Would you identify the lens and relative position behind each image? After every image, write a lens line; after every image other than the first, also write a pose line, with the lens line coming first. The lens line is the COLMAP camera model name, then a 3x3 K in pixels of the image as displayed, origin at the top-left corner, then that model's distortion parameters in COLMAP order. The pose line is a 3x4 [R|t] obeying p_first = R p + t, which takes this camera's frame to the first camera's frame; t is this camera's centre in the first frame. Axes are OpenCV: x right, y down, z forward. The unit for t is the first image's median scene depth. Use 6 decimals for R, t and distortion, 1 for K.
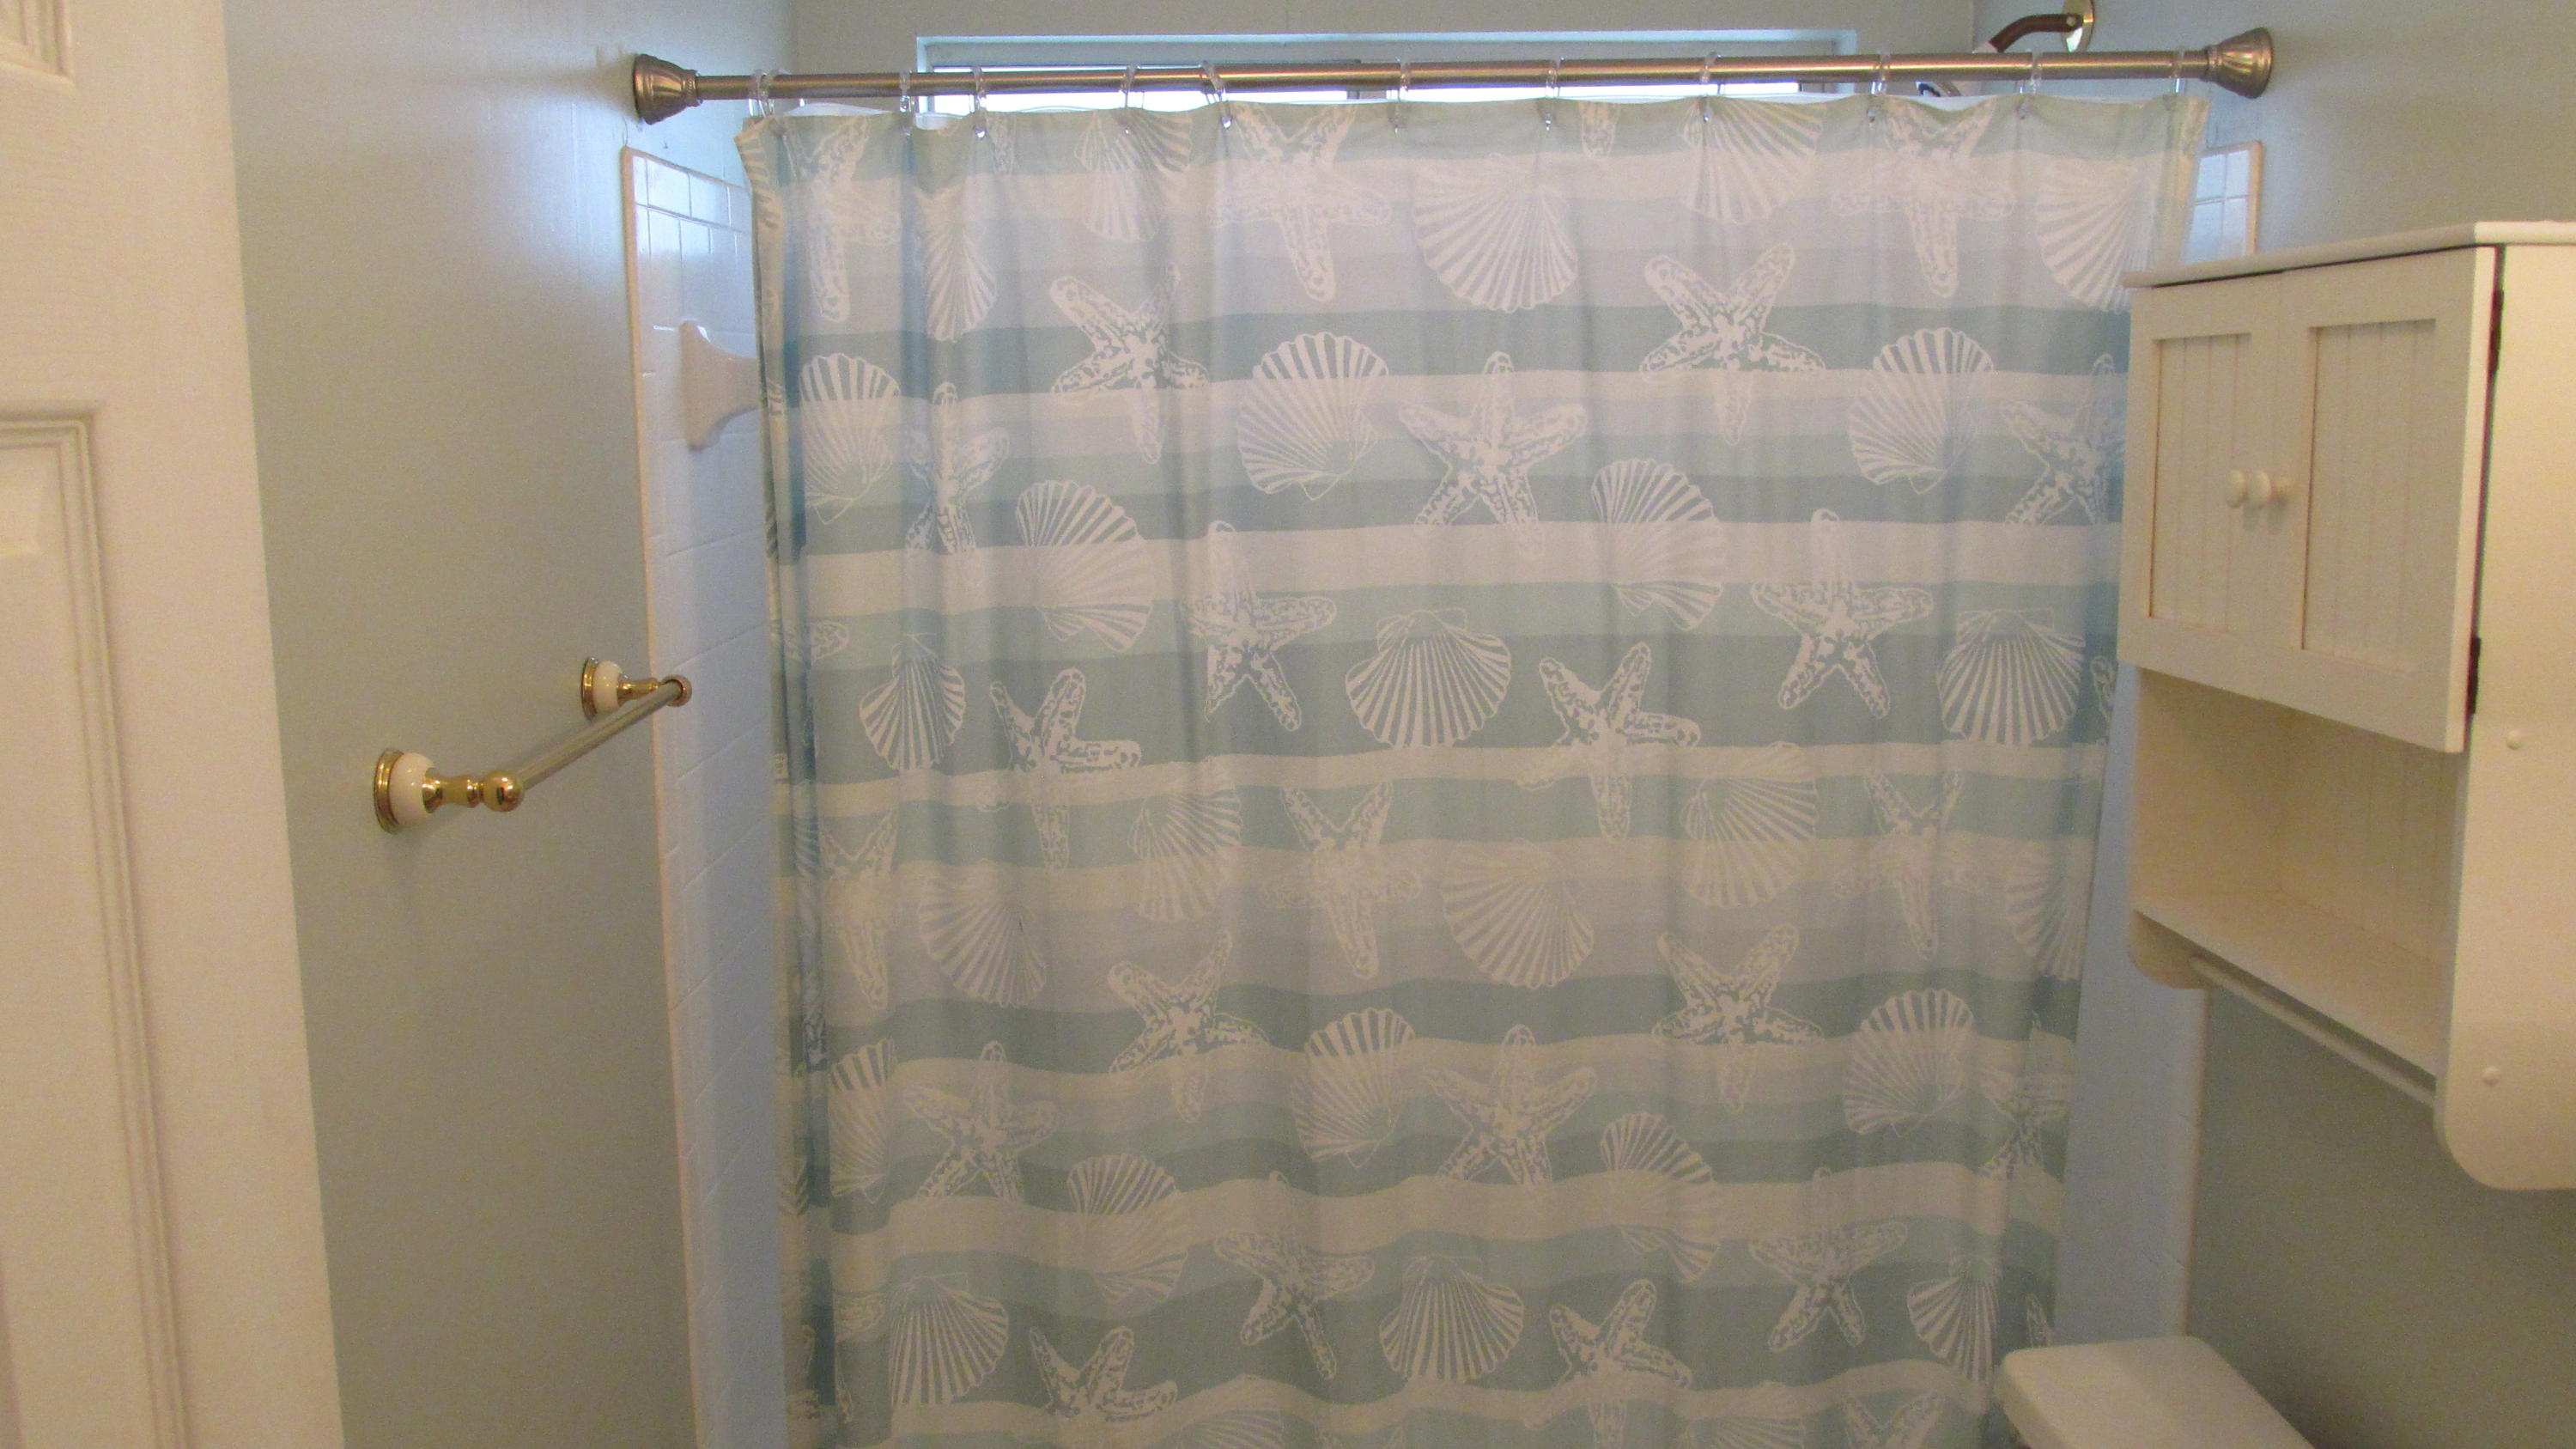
lens RADIAL K [[2147.6, 0, 1288.0], [0, 2147.6, 724.5], [0, 0, 1]] dist [-0.030633, 0.011760]
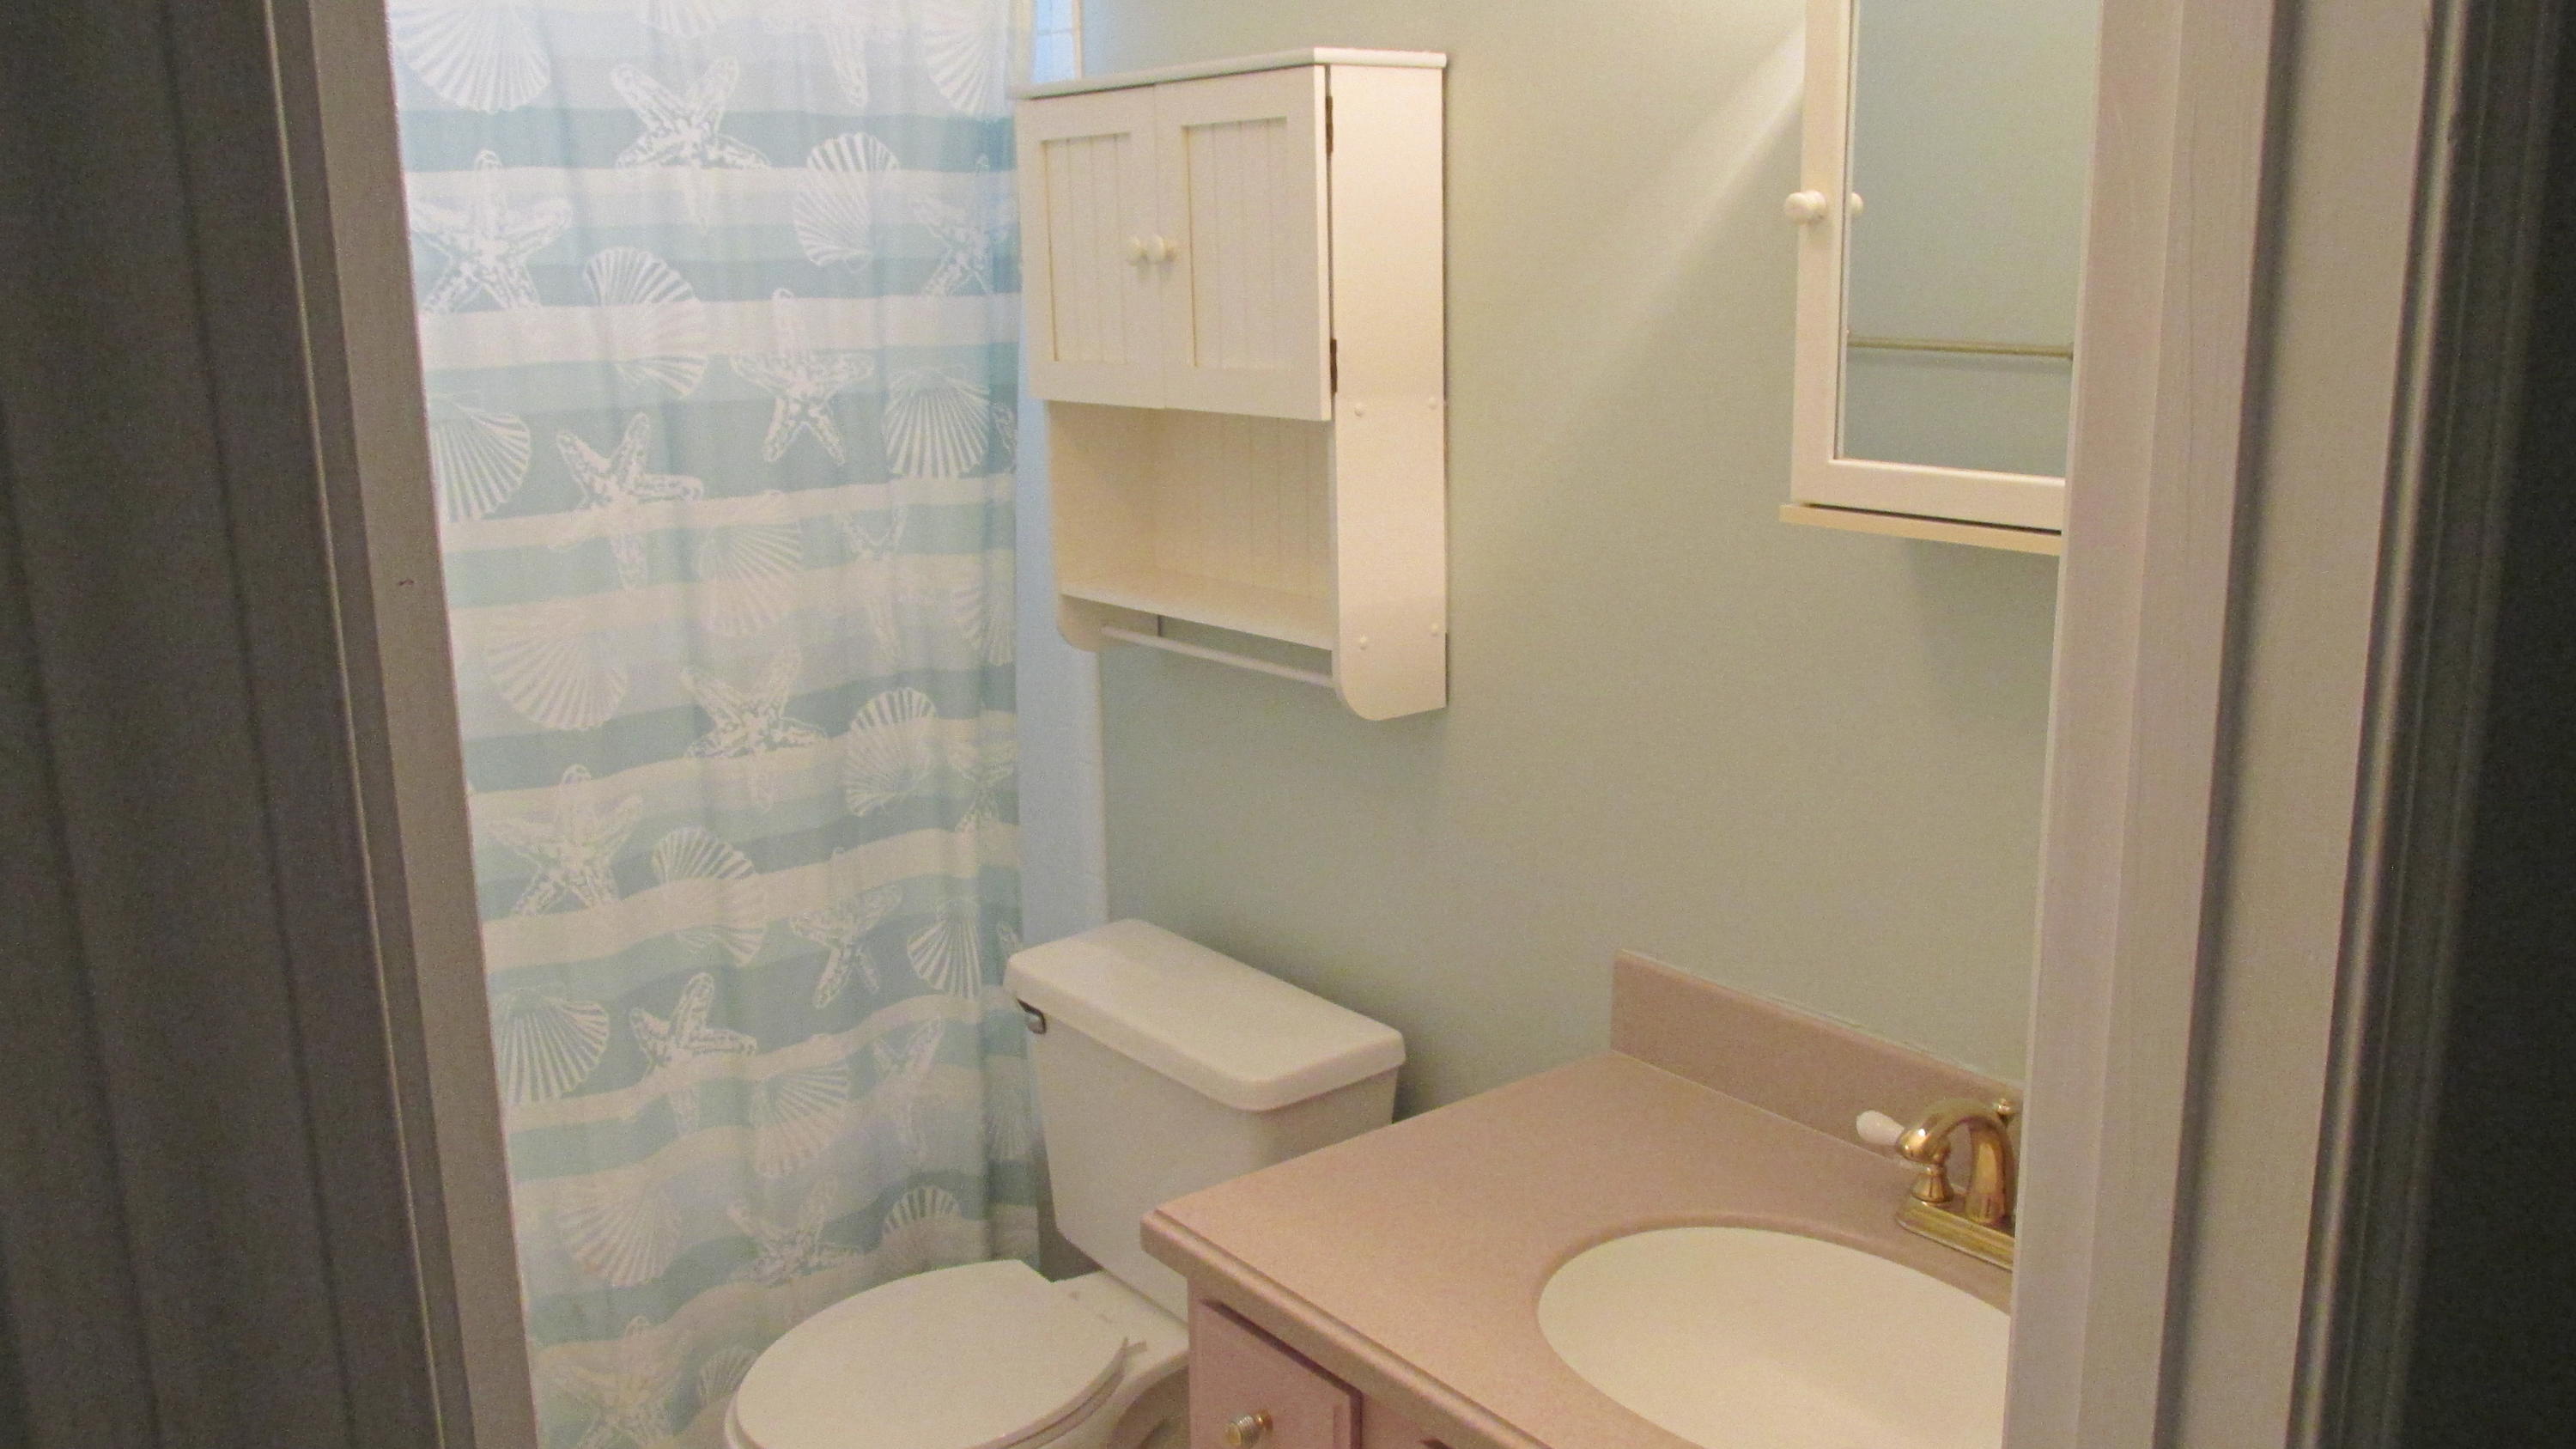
lens RADIAL K [[2147.6, 0, 1288.0], [0, 2147.6, 724.5], [0, 0, 1]] dist [-0.030633, 0.011760]
pose [[0.802263, -0.141367, 0.579992, -0.239599], [0.103251, 0.989773, 0.098428, 0.048838], [-0.587975, -0.019080, 0.808654, -0.116179]]
